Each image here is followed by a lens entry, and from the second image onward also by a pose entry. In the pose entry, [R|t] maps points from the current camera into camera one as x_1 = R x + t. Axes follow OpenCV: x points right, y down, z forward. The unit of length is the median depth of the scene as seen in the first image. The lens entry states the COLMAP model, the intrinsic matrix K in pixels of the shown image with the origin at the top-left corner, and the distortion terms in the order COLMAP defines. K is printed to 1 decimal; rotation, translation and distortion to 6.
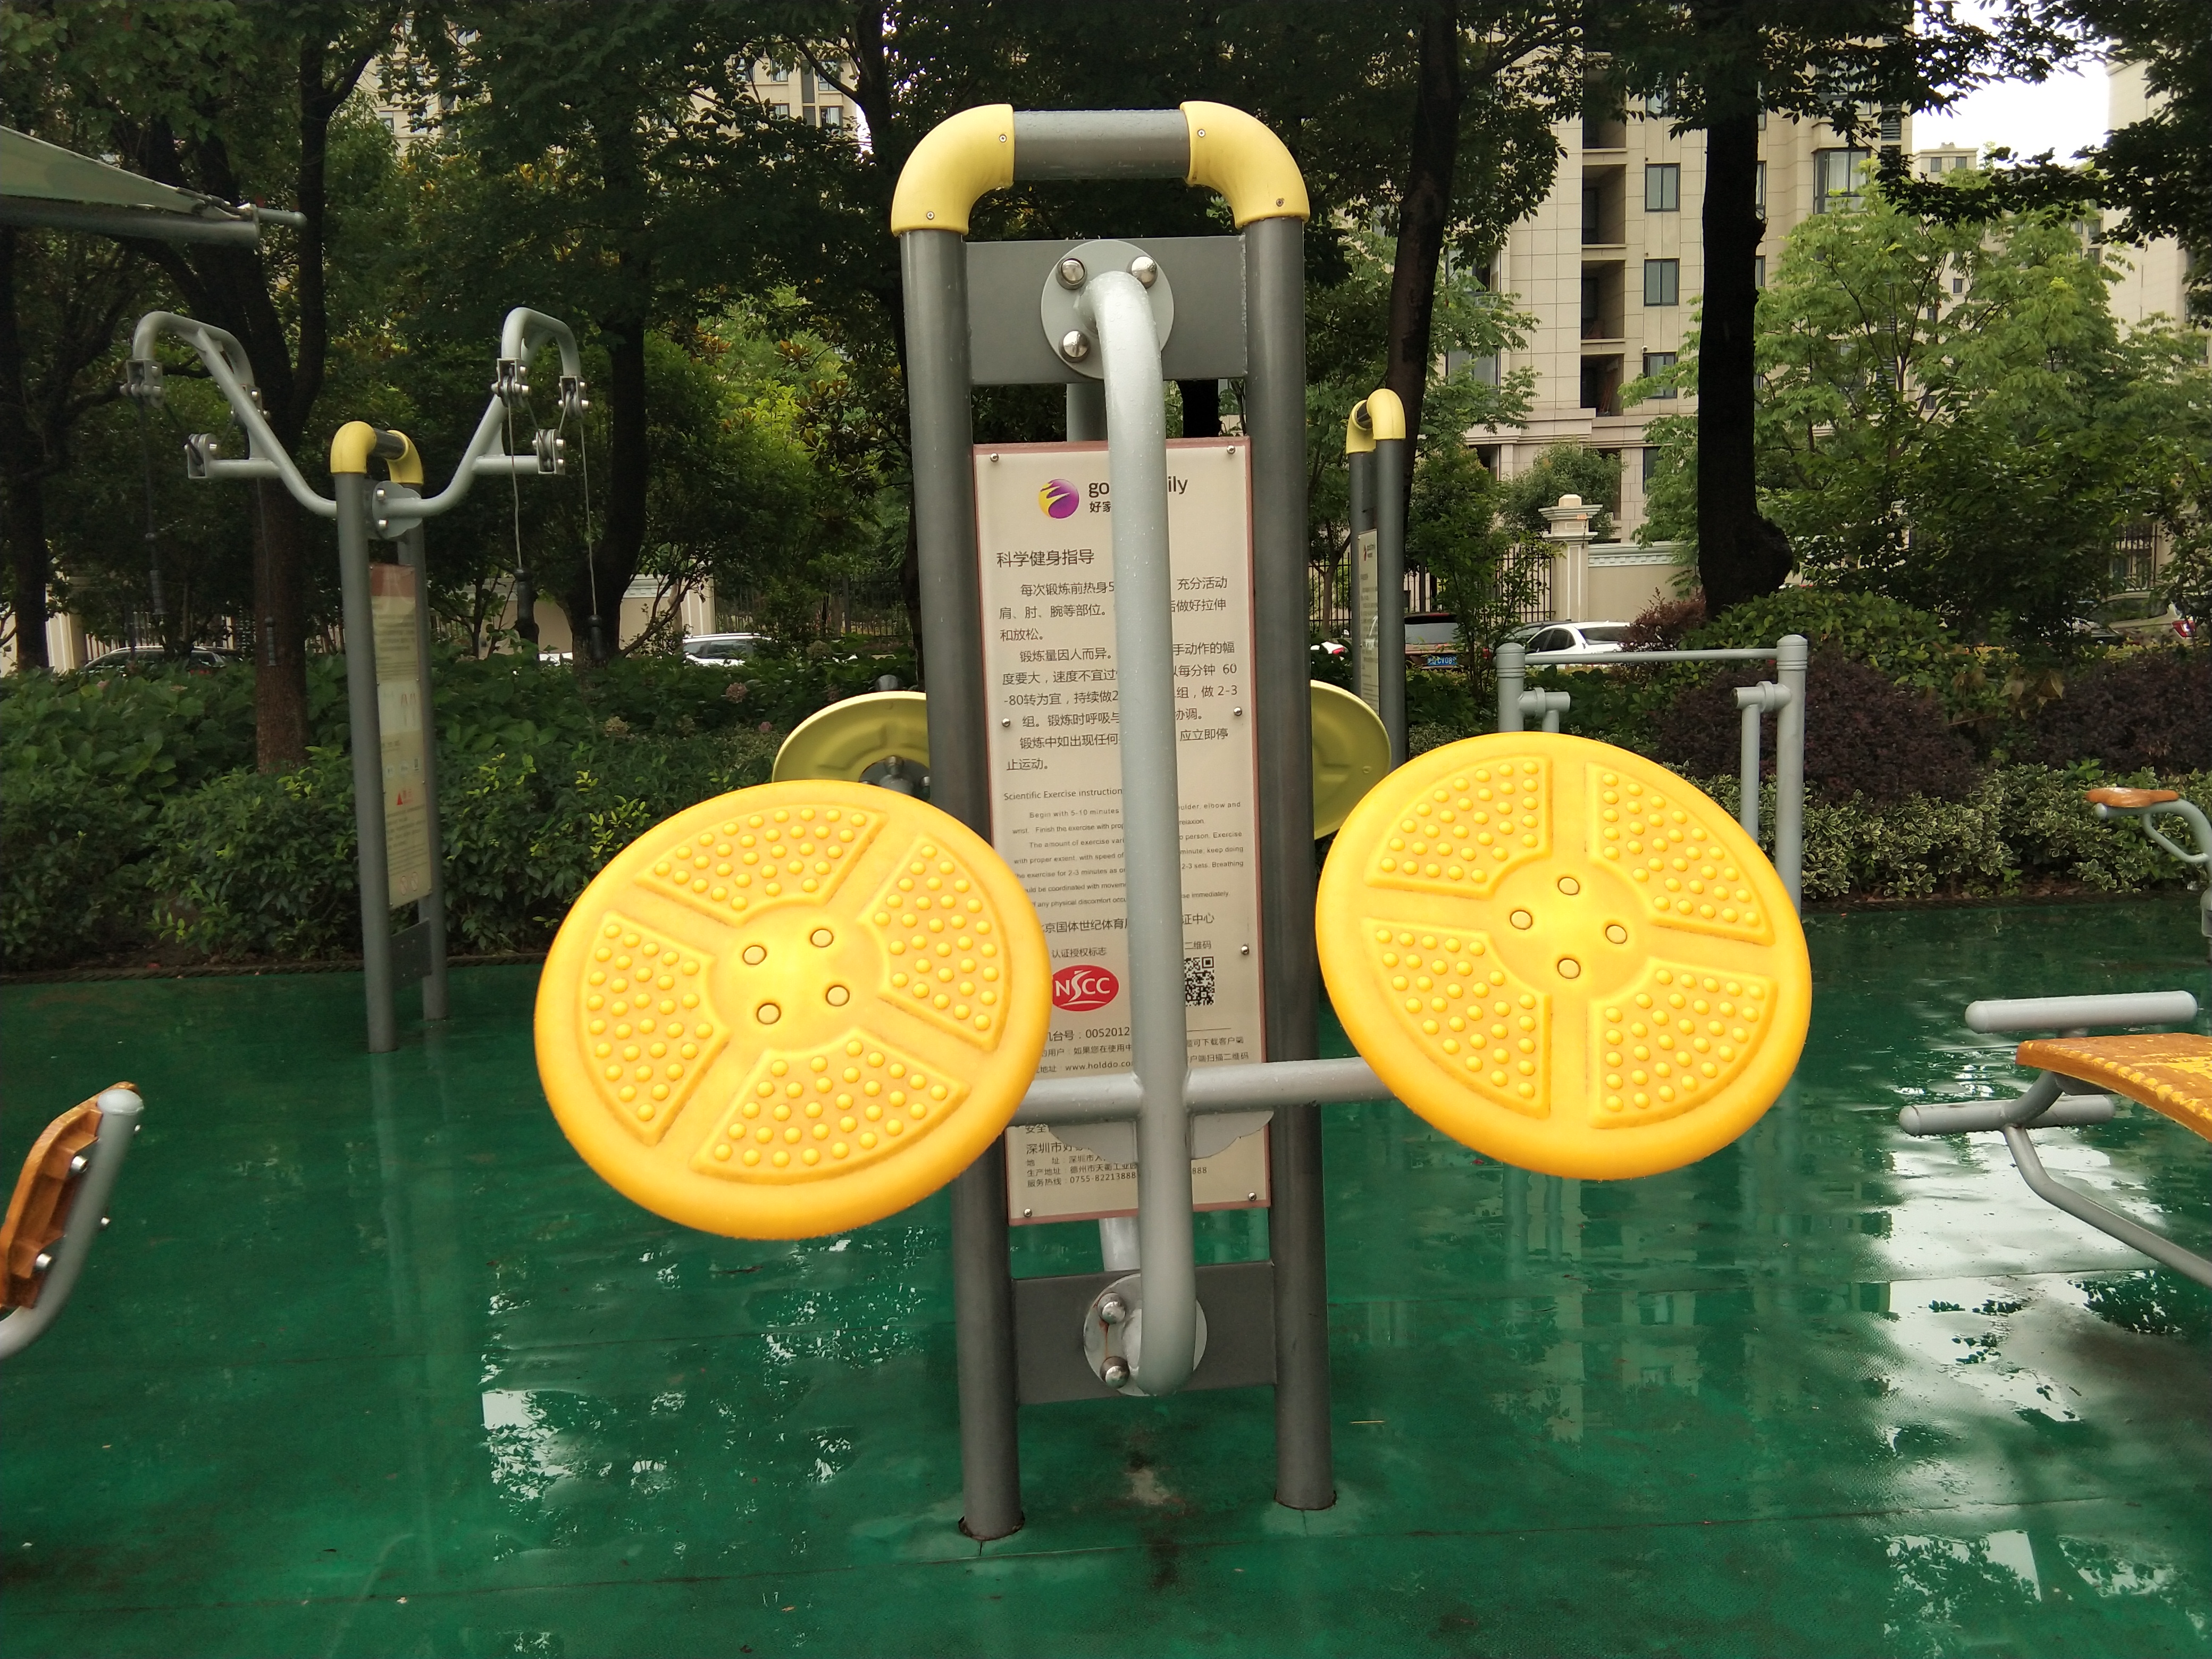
lens RADIAL K [[1762.2, 0, 1099.7], [0, 1762.2, 813.7], [0, 0, 1]] dist [0.079662, -0.115585]
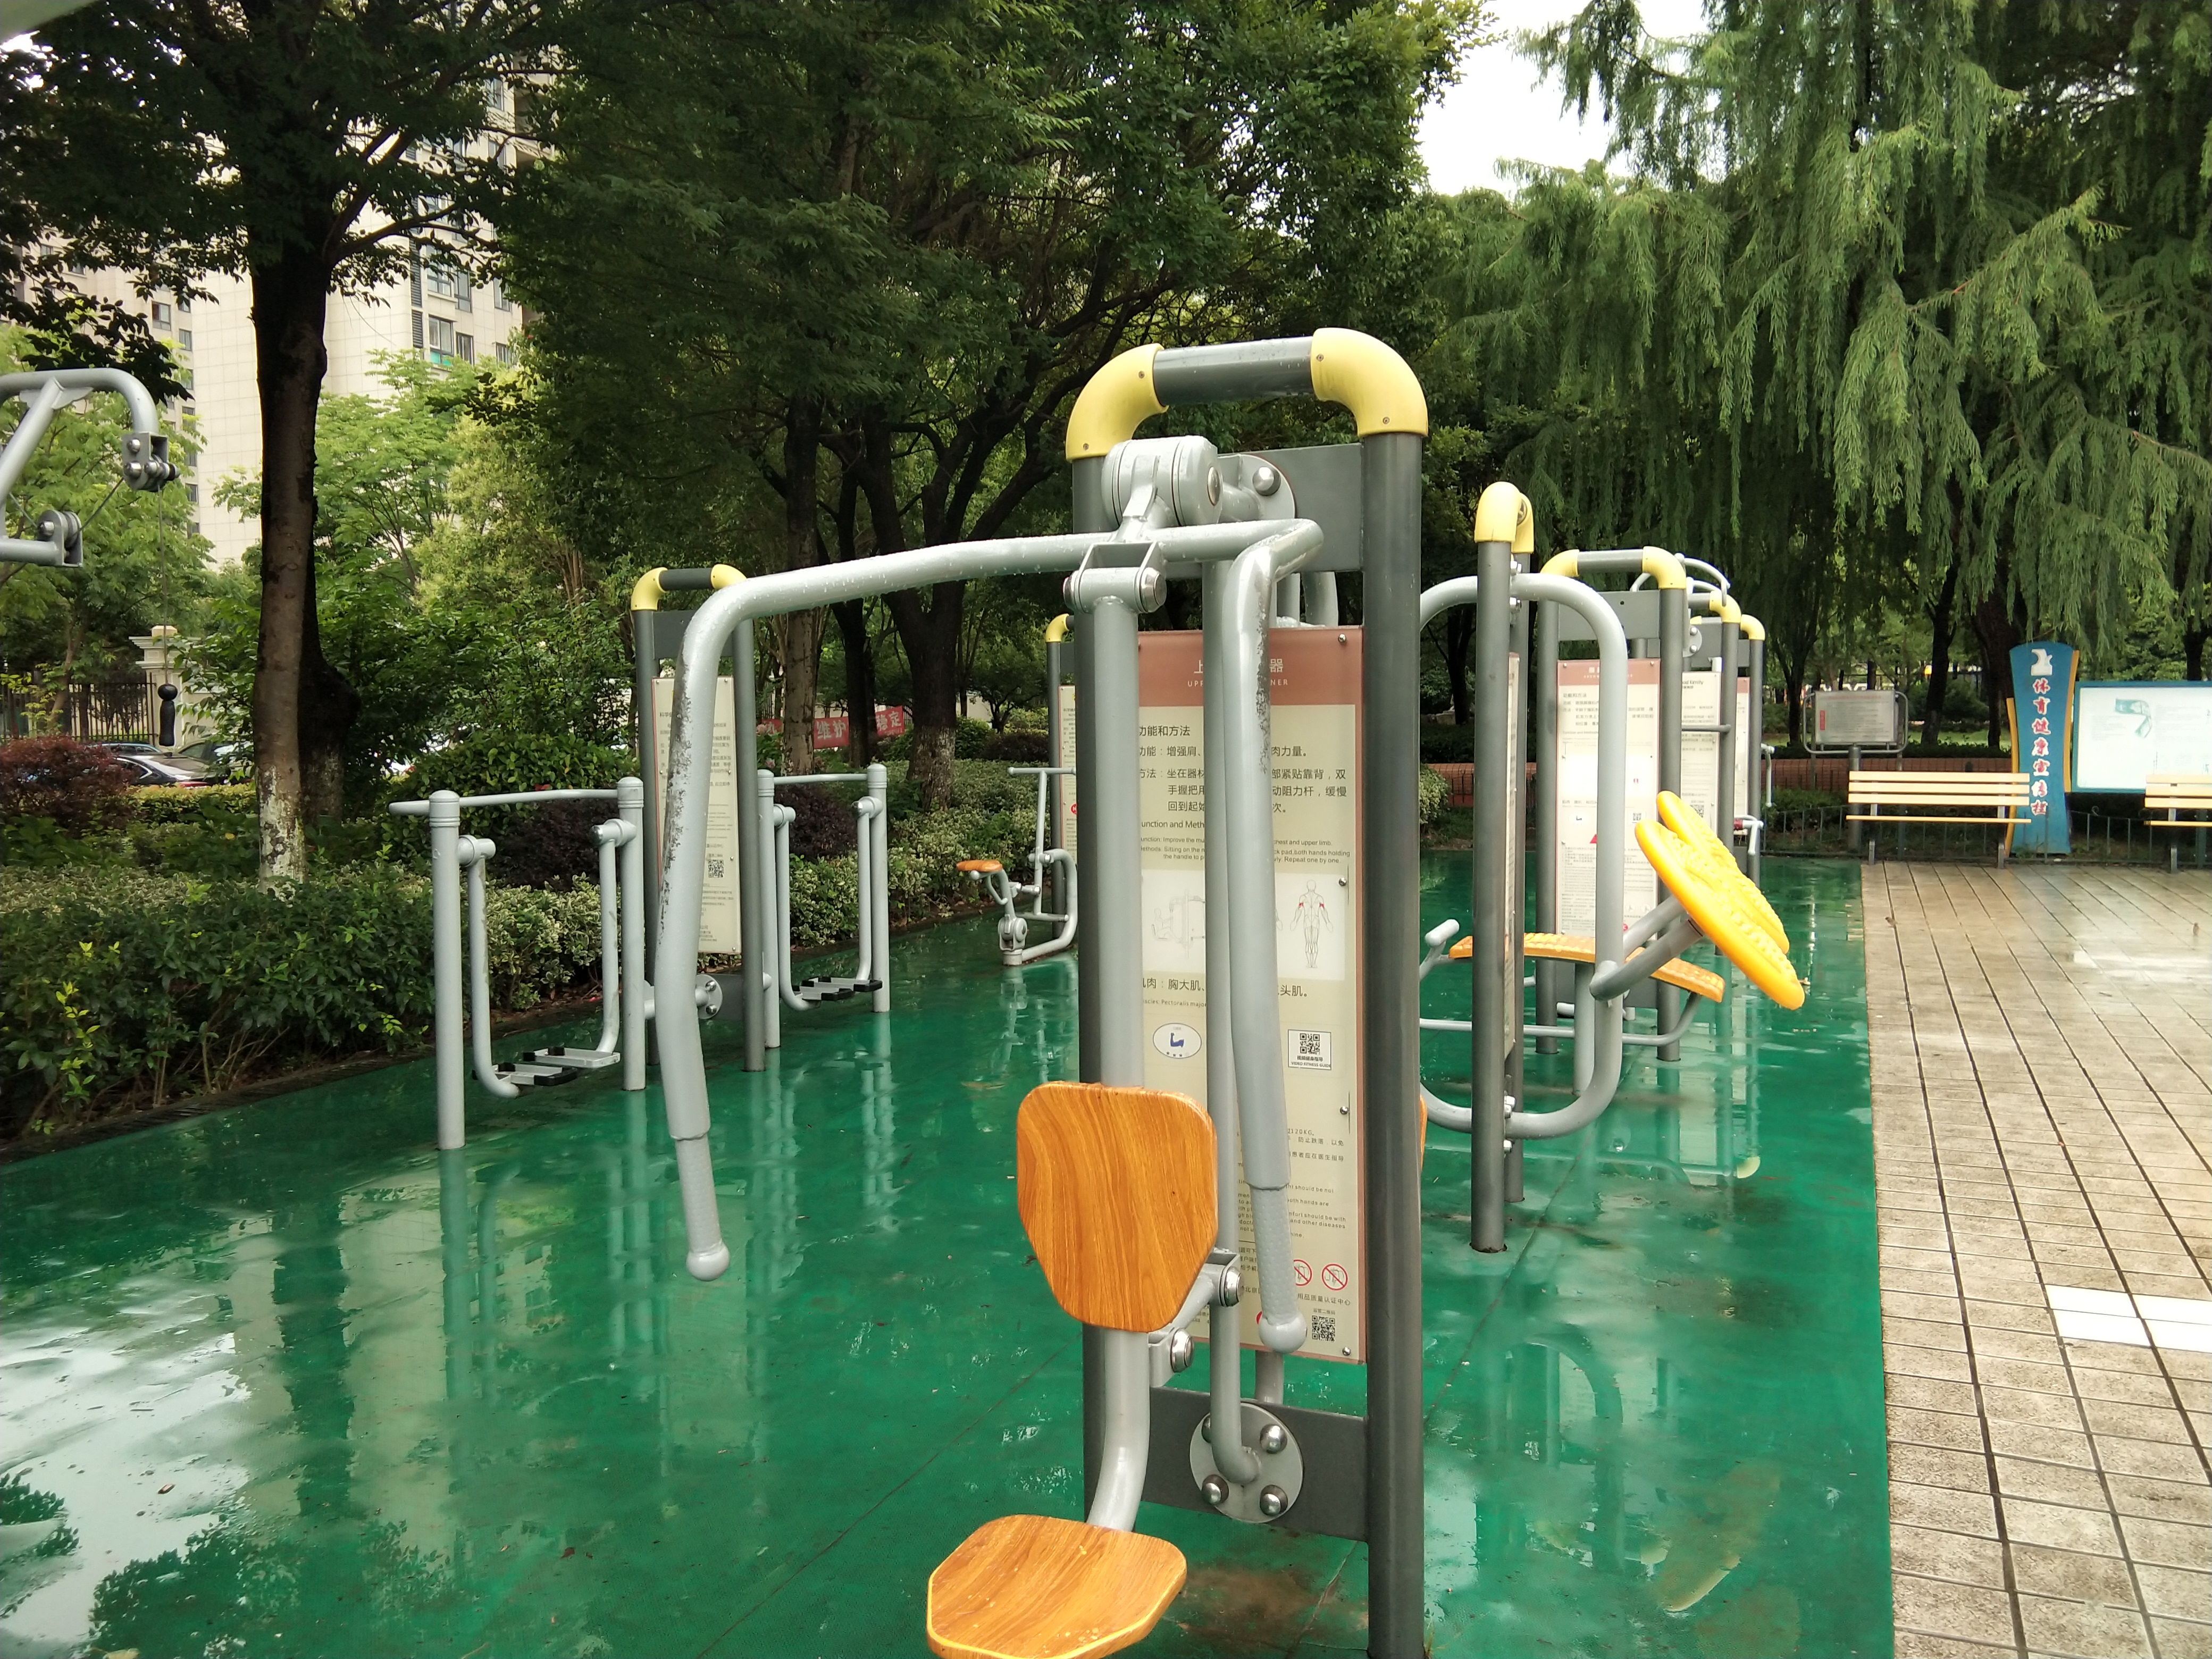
lens RADIAL K [[1762.2, 0, 1099.7], [0, 1762.2, 813.7], [0, 0, 1]] dist [0.079662, -0.115585]
pose [[0.427350, -0.028264, 0.903644, -0.647100], [0.100468, 0.994805, -0.016398, -0.015732], [-0.898487, 0.097795, 0.427970, 0.192187]]
